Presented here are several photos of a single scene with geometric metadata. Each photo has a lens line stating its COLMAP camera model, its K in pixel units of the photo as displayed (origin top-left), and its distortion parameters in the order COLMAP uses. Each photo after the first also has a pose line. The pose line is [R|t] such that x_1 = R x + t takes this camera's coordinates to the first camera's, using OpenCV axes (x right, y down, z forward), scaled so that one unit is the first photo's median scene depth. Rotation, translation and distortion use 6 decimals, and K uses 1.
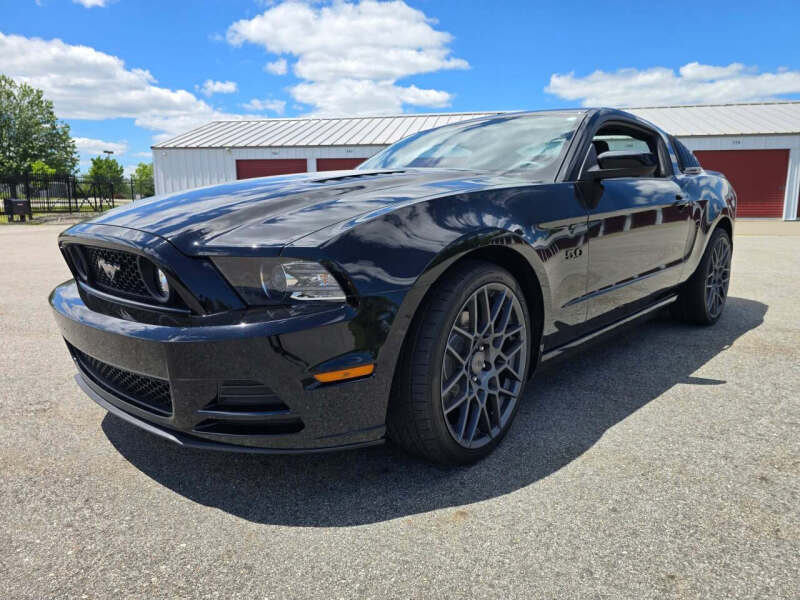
lens RADIAL K [[536.9, 0, 406.7], [0, 536.9, 294.1], [0, 0, 1]] dist [0.043674, -0.046126]
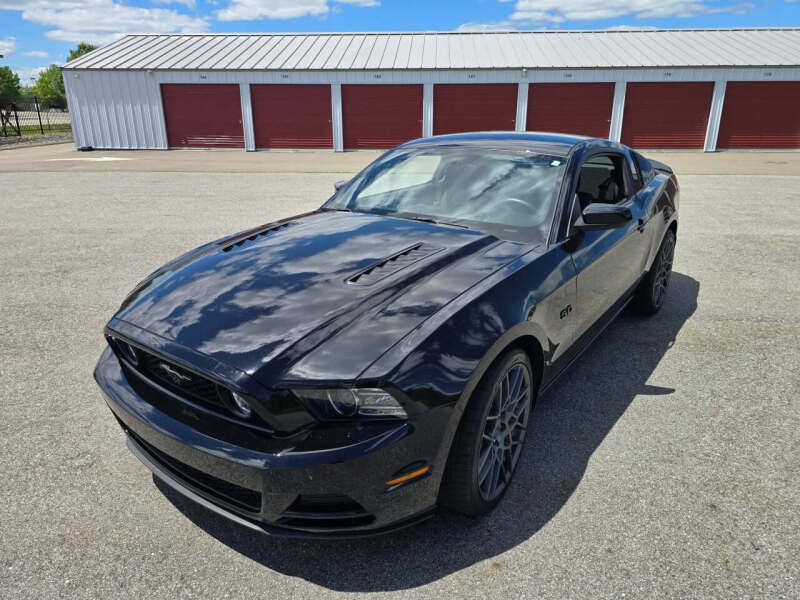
lens RADIAL K [[535.6, 0, 406.0], [0, 535.6, 288.1], [0, 0, 1]] dist [0.045400, -0.045623]
pose [[0.992250, -0.033763, 0.119584, -0.170956], [0.015160, 0.988082, 0.153182, -0.311438], [-0.123331, -0.150182, 0.980936, -0.087903]]
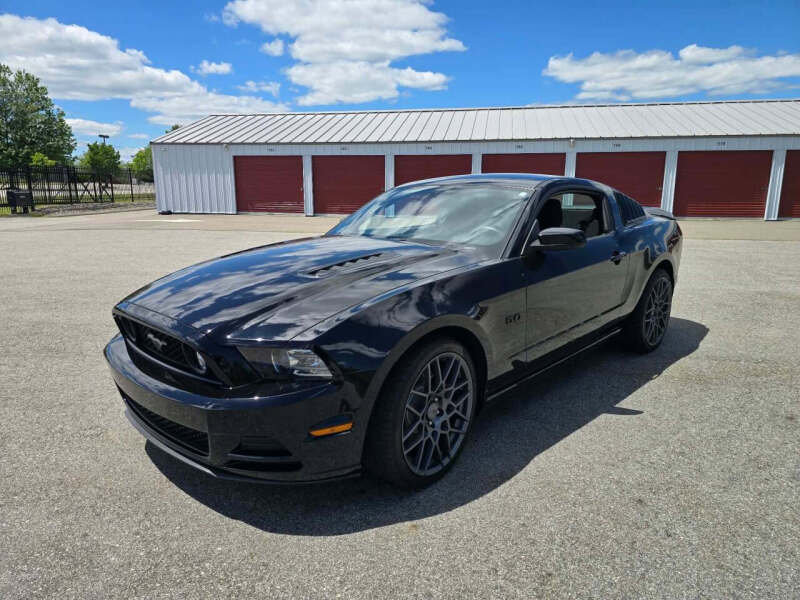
lens RADIAL K [[535.2, 0, 400.0], [0, 535.2, 300.0], [0, 0, 1]] dist [0.050550, -0.050890]
pose [[0.999967, 0.007665, -0.002865, 0.045021], [-0.007534, 0.999042, 0.043101, -0.173681], [0.003192, -0.043078, 0.999067, -0.269485]]
